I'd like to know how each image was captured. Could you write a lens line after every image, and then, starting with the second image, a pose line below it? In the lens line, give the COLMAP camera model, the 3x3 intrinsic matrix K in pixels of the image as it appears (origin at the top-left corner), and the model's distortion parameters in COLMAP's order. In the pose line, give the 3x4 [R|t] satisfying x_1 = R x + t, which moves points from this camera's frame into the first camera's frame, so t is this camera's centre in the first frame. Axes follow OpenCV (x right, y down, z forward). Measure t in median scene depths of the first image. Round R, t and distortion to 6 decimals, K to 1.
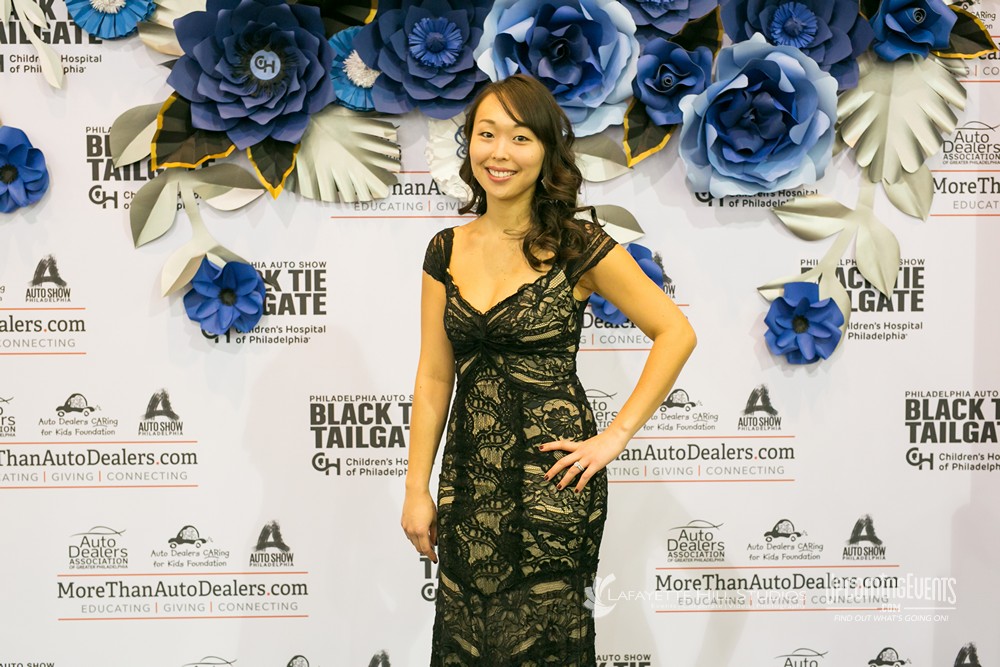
lens RADIAL K [[1455.9, 0, 502.6], [0, 1455.9, 332.1], [0, 0, 1]] dist [0.058272, 0.000000]
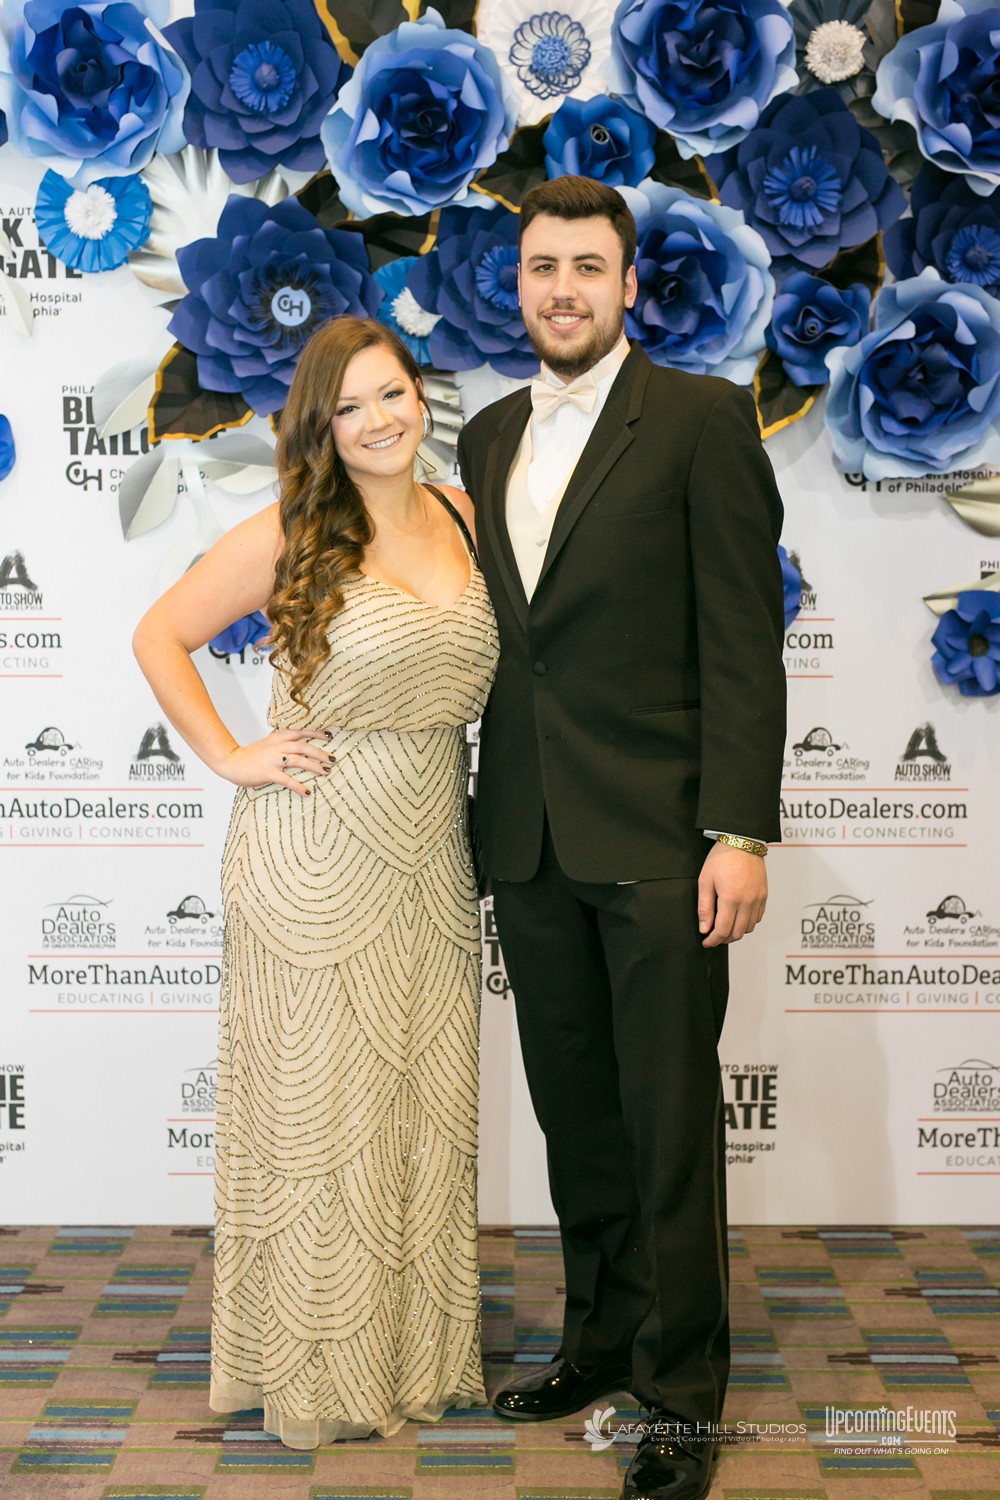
lens RADIAL K [[2183.9, 0, 504.3], [0, 2183.9, 746.3], [0, 0, 1]] dist [0.058272, 0.000000]
pose [[0.999680, 0.008181, -0.023950, -0.019187], [-0.006833, 0.998417, 0.055837, -0.015100], [0.024368, -0.055656, 0.998153, -0.171082]]
